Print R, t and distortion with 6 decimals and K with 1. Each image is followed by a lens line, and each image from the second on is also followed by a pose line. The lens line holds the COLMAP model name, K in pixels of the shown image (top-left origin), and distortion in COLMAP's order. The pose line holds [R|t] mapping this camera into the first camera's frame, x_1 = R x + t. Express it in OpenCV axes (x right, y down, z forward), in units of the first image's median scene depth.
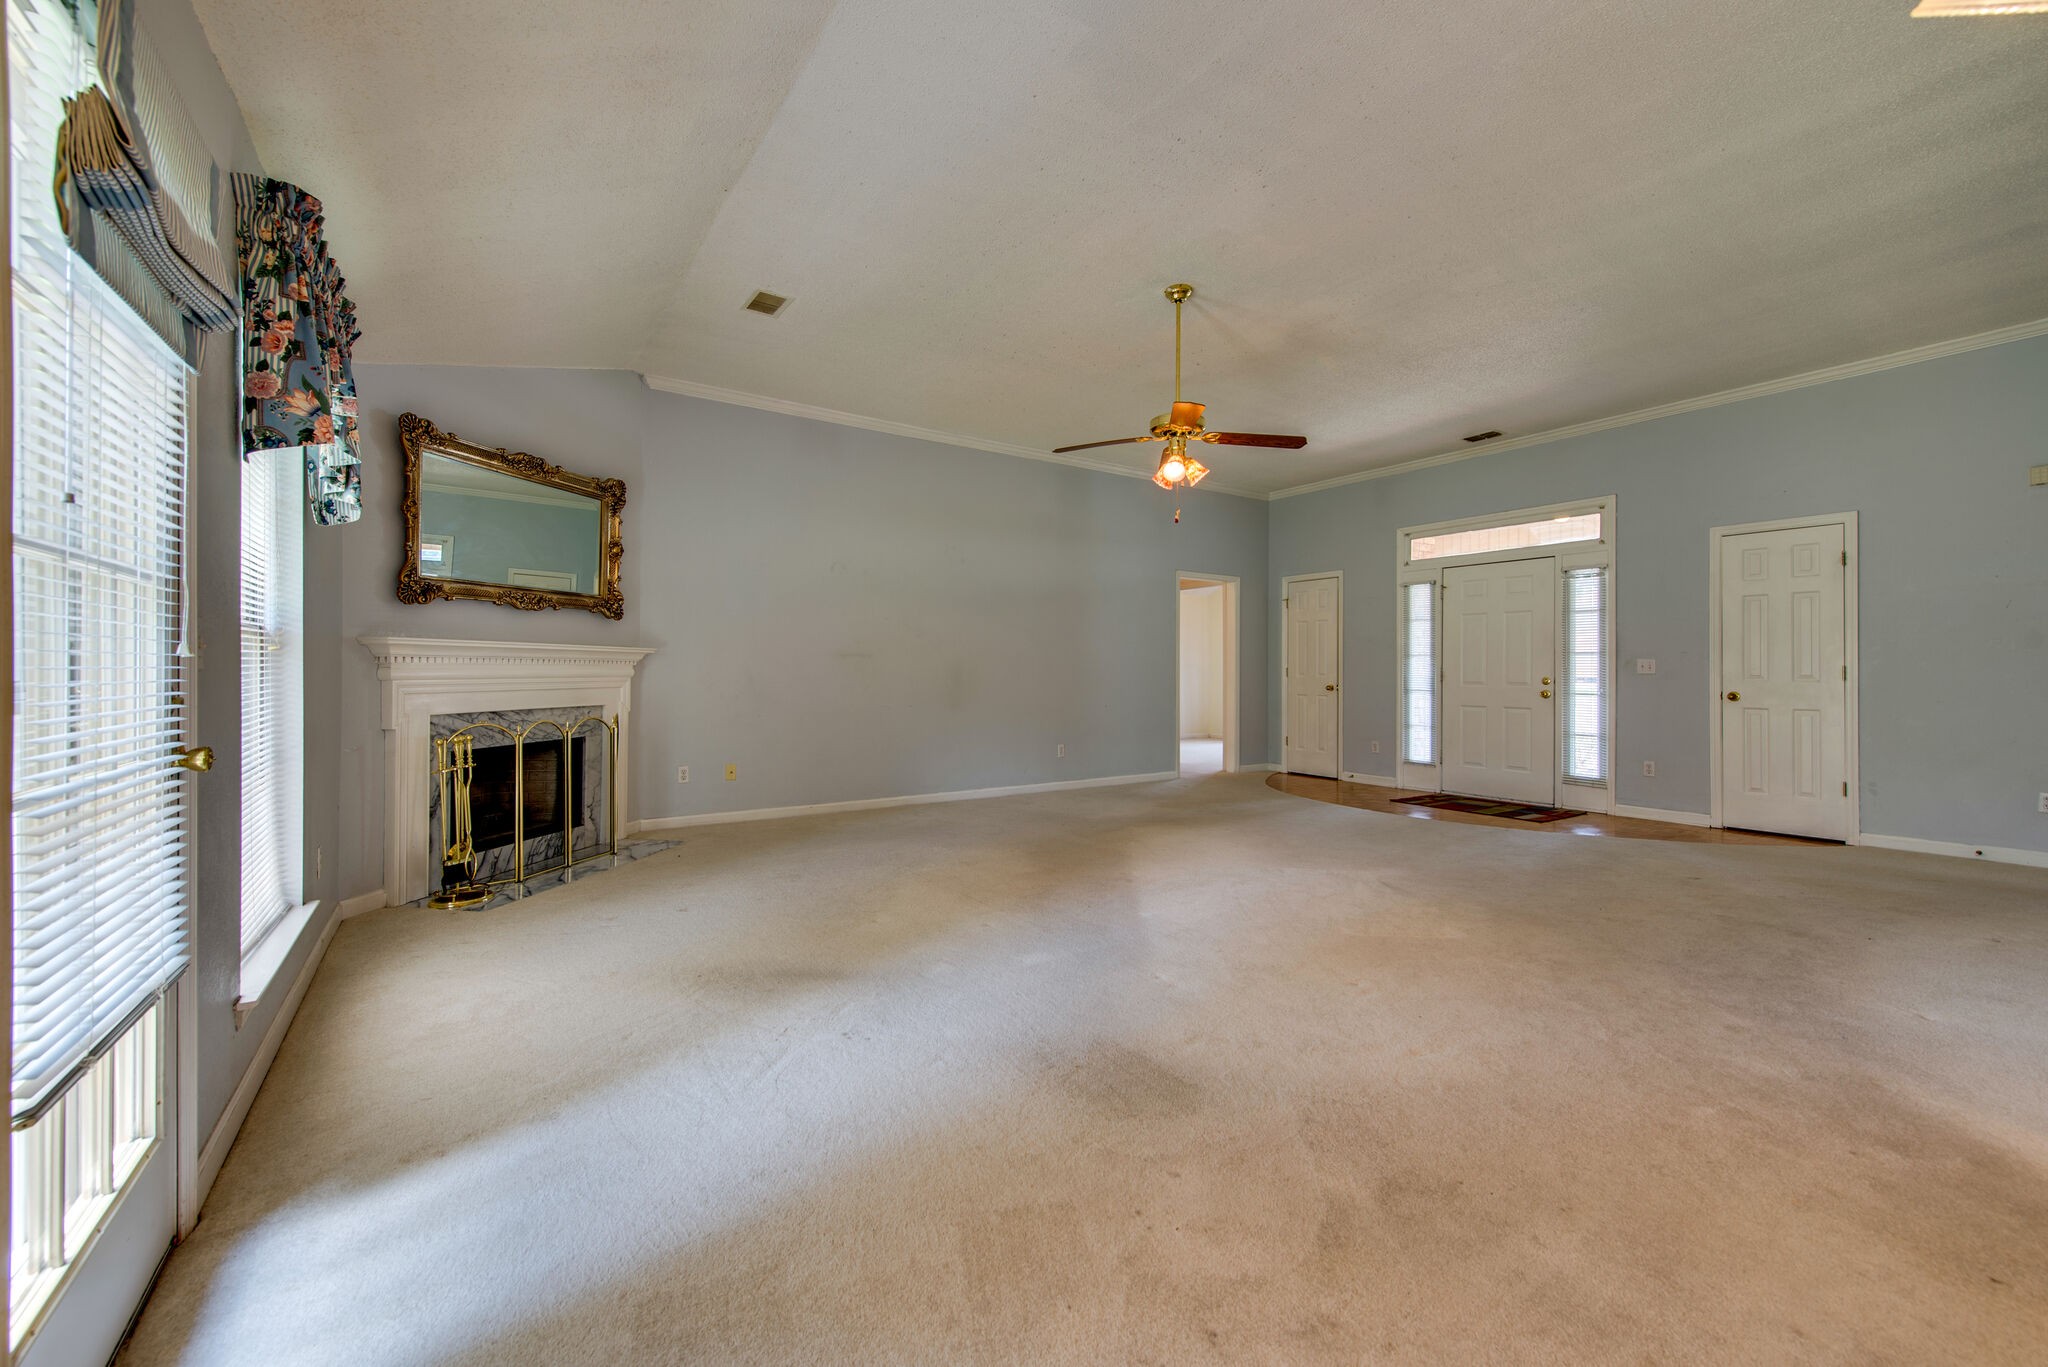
lens RADIAL K [[801.7, 0, 989.0], [0, 801.7, 667.0], [0, 0, 1]] dist [0.011992, -0.000254]
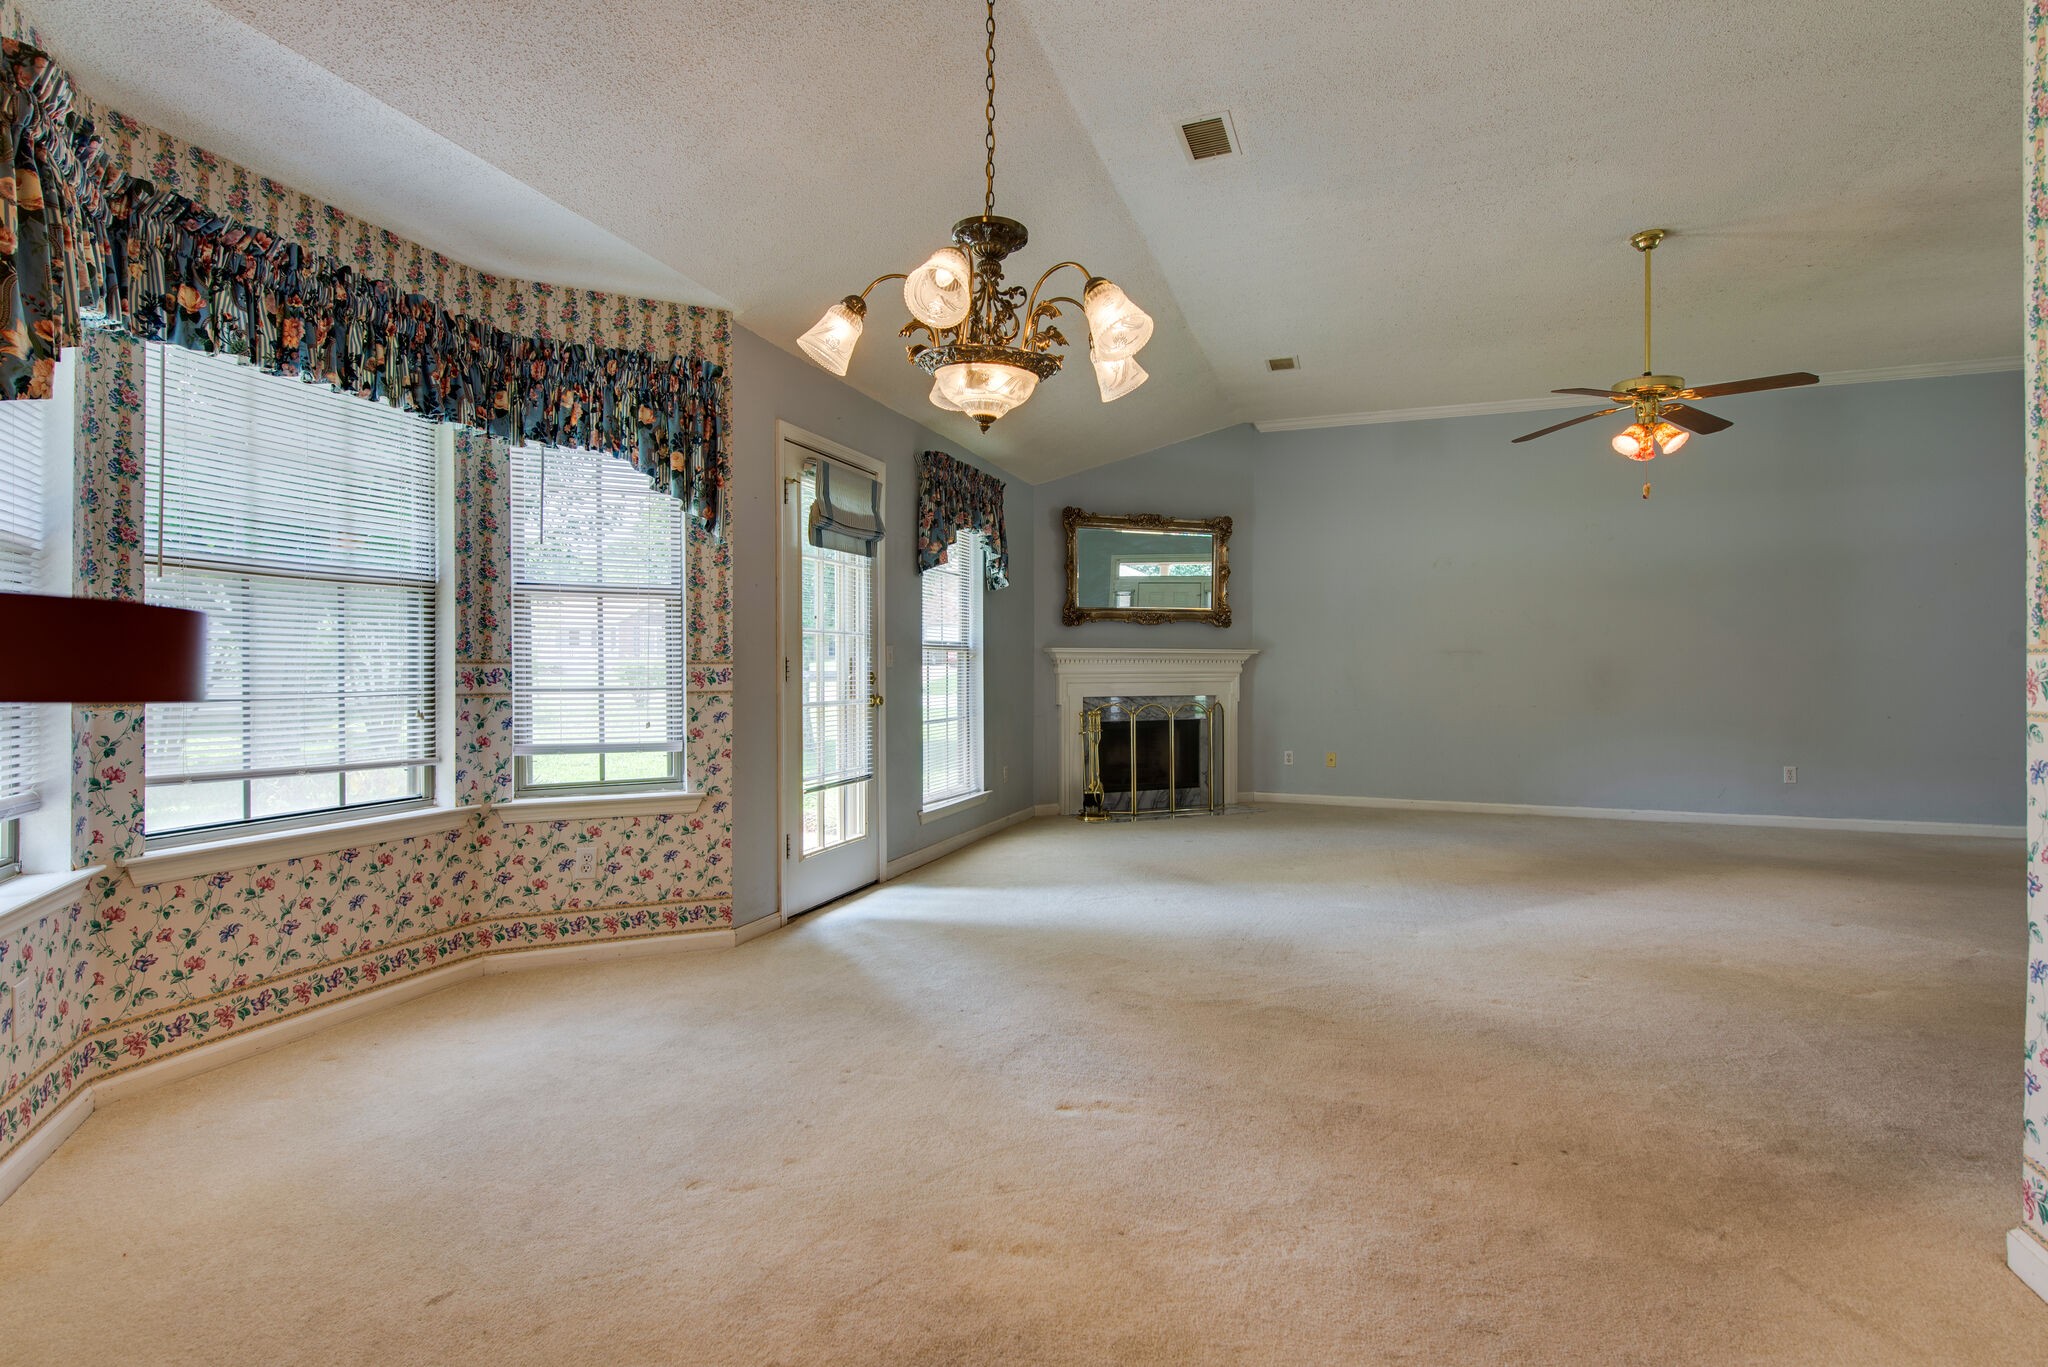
lens RADIAL K [[945.9, 0, 1022.7], [0, 945.9, 675.7], [0, 0, 1]] dist [0.010157, -0.000076]
pose [[0.606085, 0.002918, -0.795394, 0.649310], [0.005321, 0.999956, 0.007723, 0.003251], [0.795382, -0.008913, 0.606043, -0.184410]]
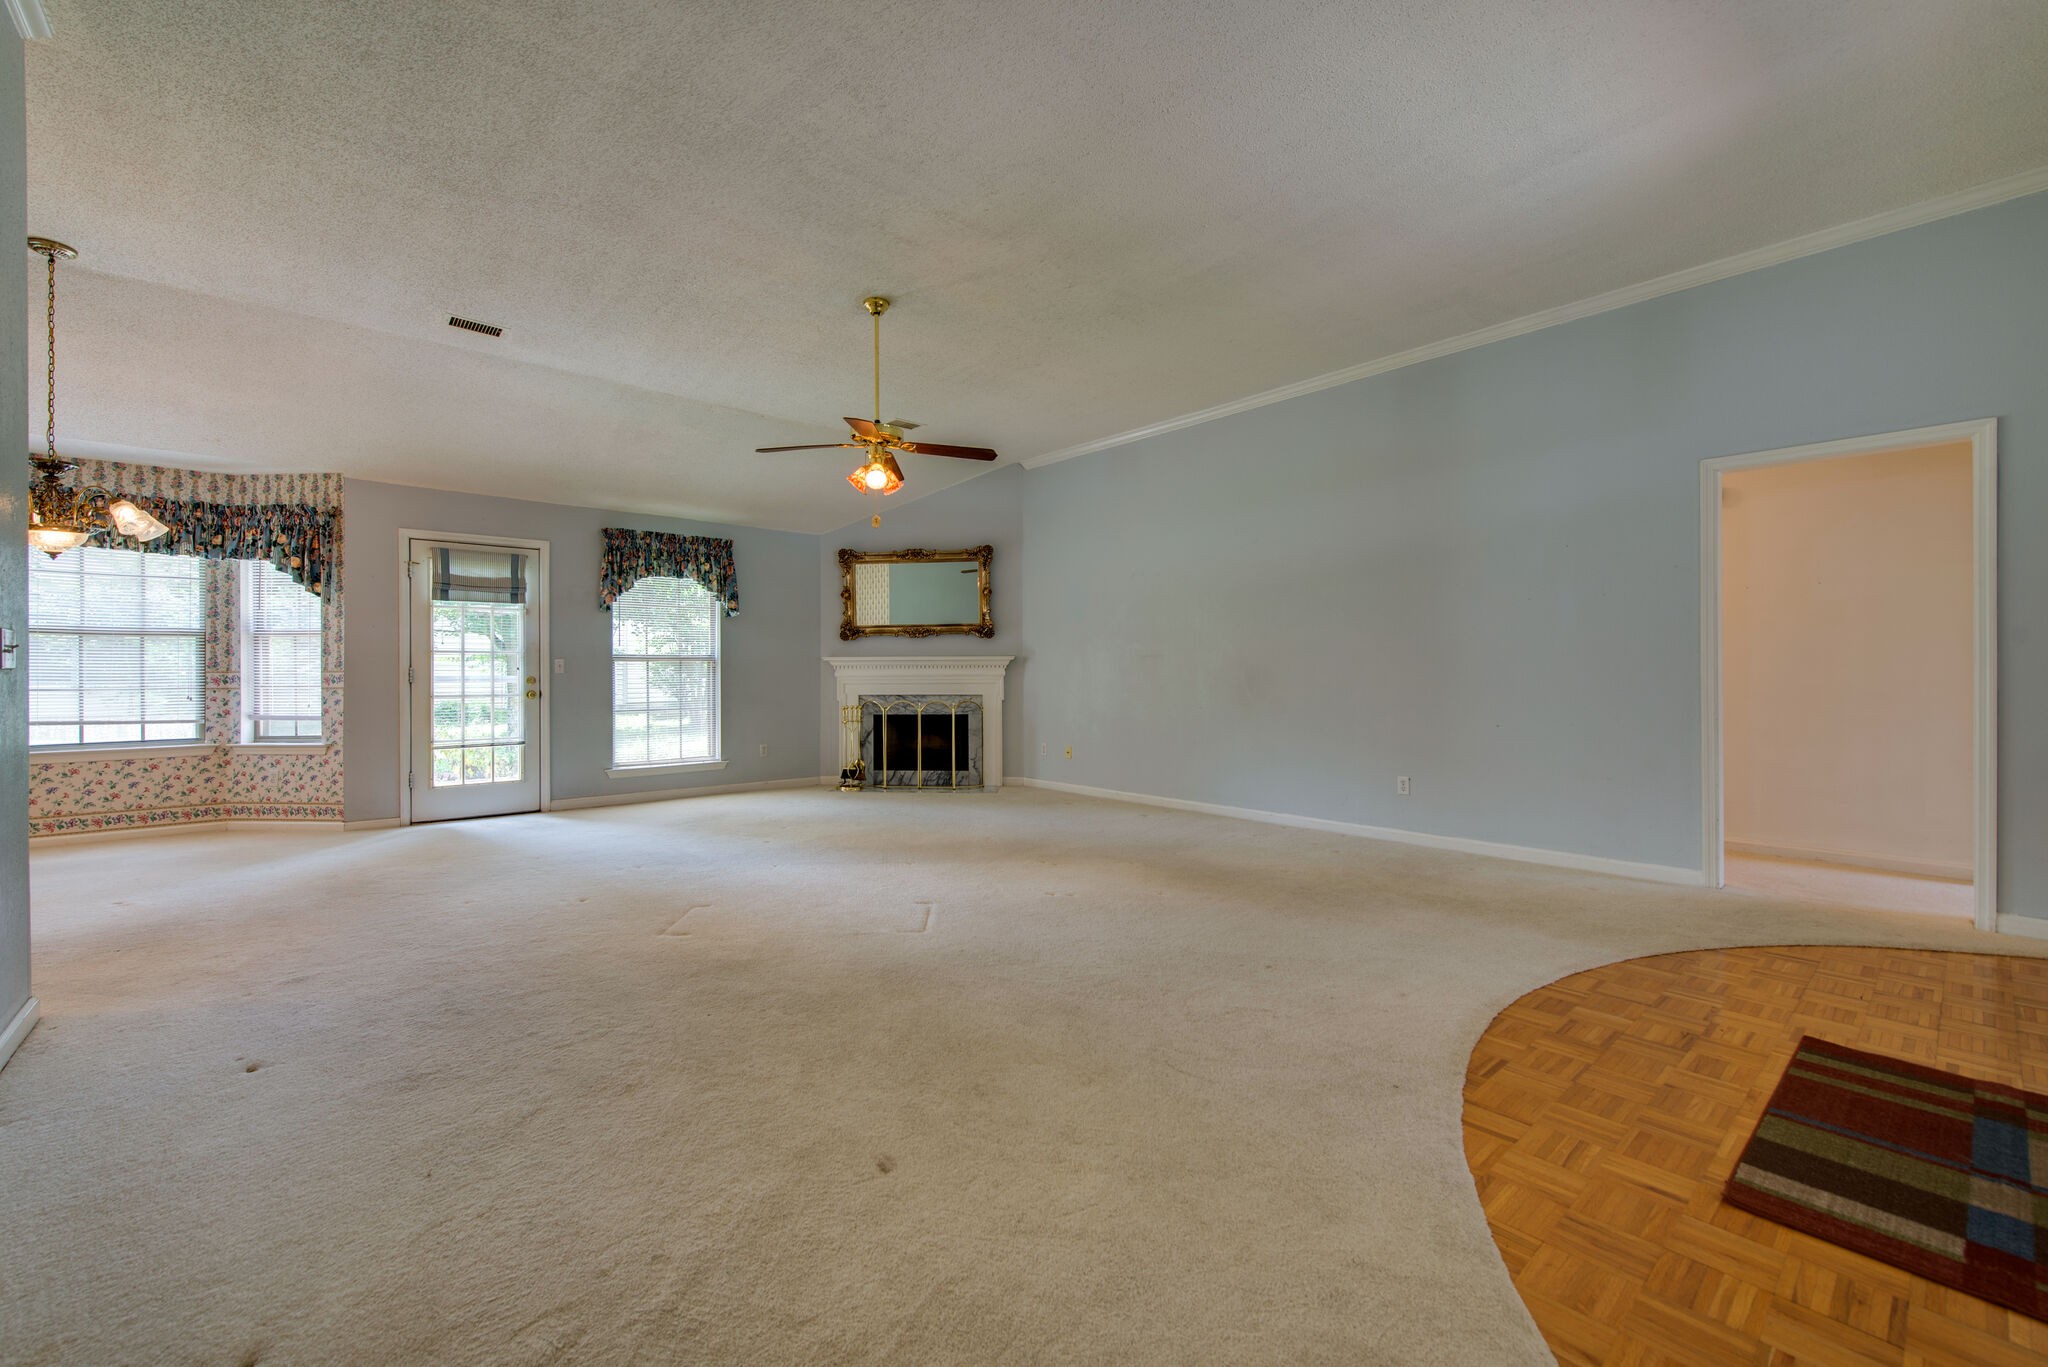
lens RADIAL K [[810.9, 0, 1023.3], [0, 810.9, 679.3], [0, 0, 1]] dist [0.001014, -0.000301]
pose [[0.174881, 0.005283, -0.984575, 1.291584], [0.008577, 0.999939, 0.006888, 0.009766], [0.984552, -0.009649, 0.174825, 0.997165]]
